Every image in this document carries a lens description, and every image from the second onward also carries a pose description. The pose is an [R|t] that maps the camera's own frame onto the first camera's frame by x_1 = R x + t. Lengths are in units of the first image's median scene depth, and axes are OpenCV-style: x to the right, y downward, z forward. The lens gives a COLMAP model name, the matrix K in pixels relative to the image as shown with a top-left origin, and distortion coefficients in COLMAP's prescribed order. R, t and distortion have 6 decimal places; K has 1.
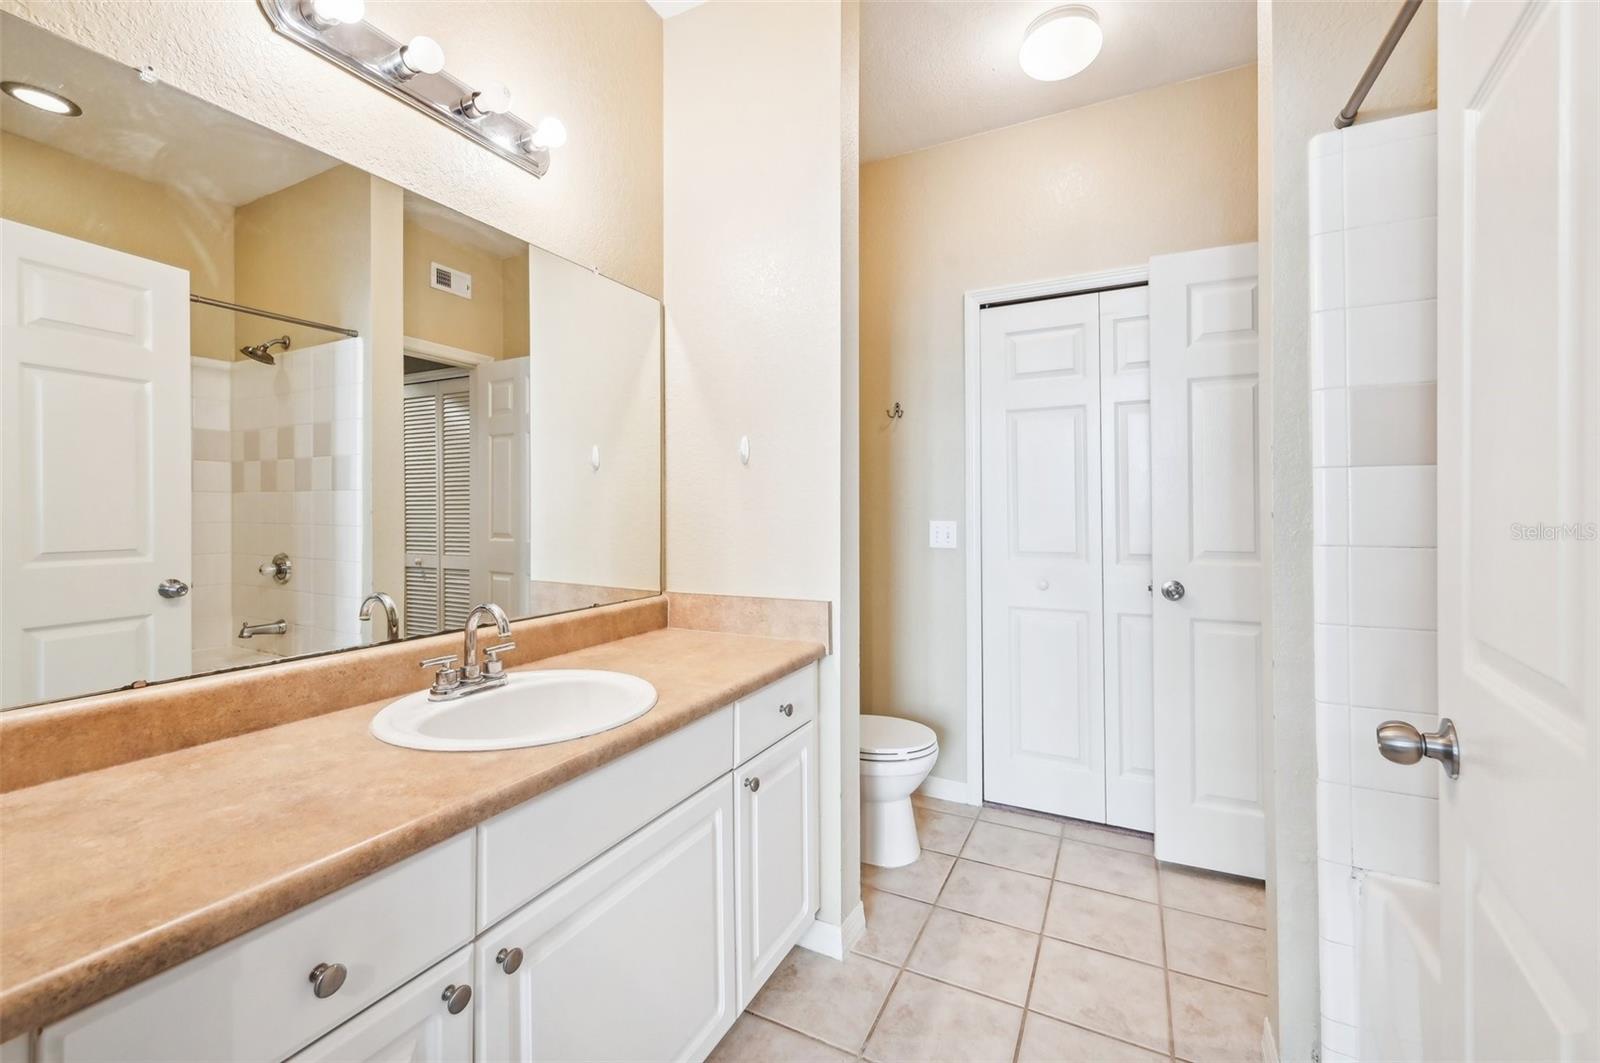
lens RADIAL K [[647.2, 0, 800.6], [0, 647.2, 529.4], [0, 0, 1]] dist [0.001634, 0.000148]
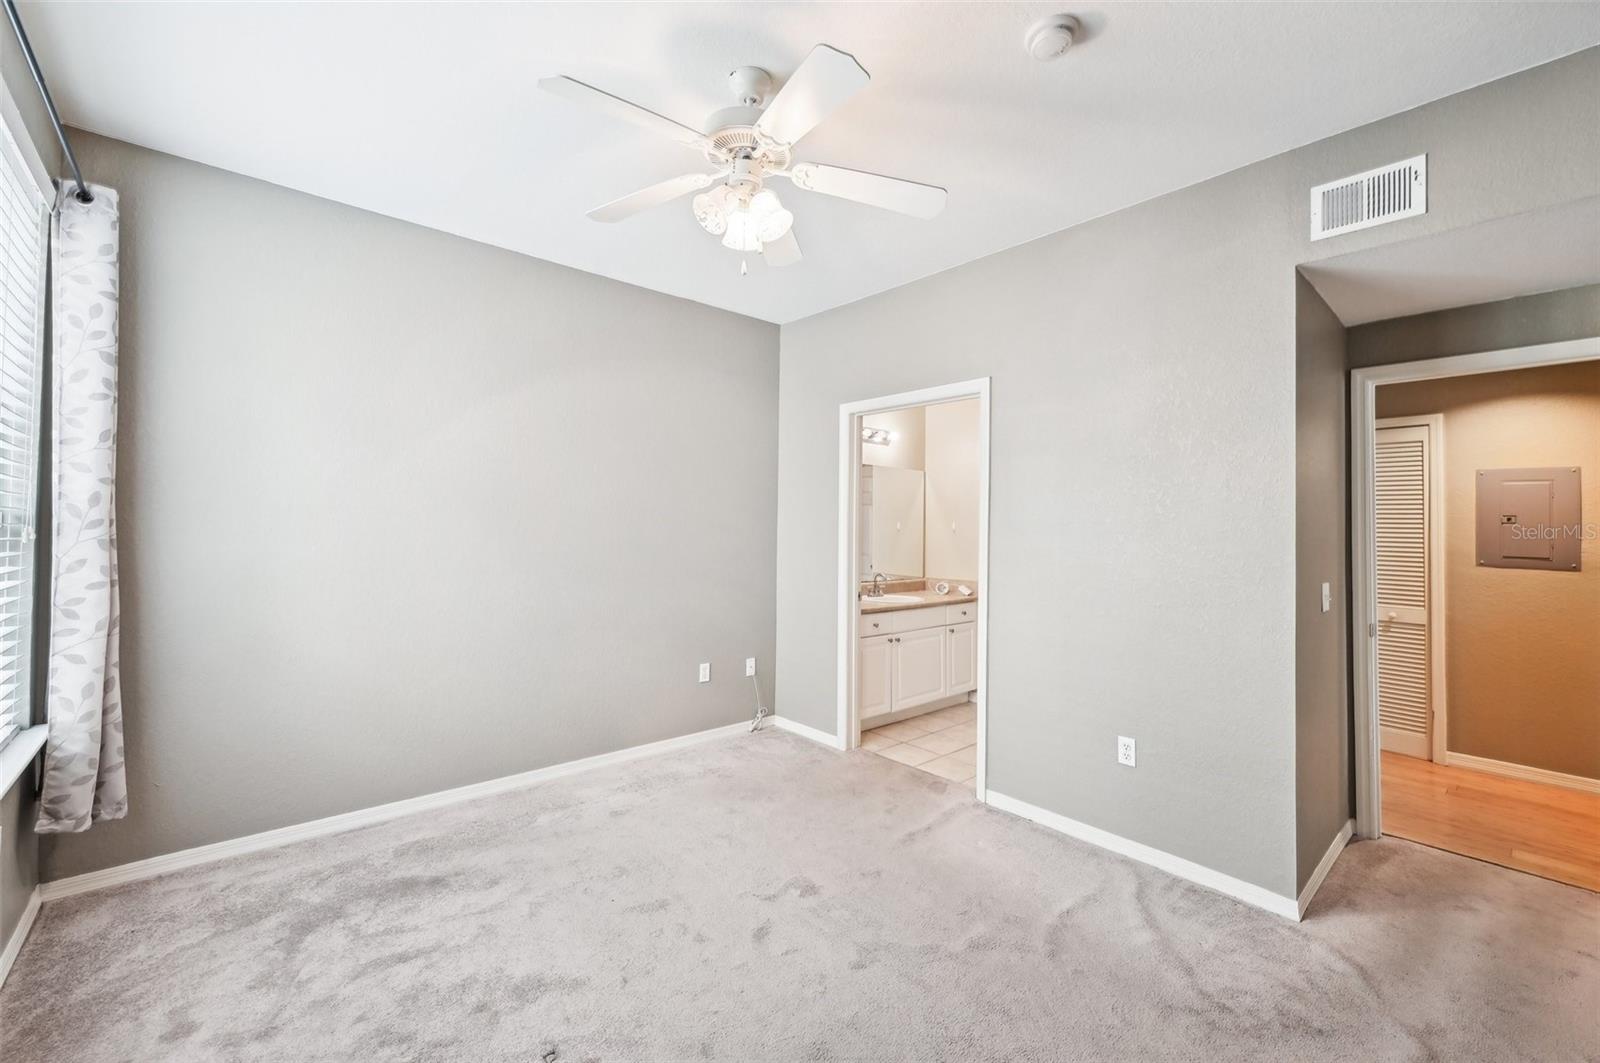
lens RADIAL K [[647.2, 0, 800.6], [0, 647.2, 529.4], [0, 0, 1]] dist [0.001634, 0.000148]
pose [[0.930587, 0.004352, -0.366046, 0.387105], [-0.013614, 0.999649, -0.022727, -0.048147], [0.365818, 0.026132, 0.930319, -2.228789]]
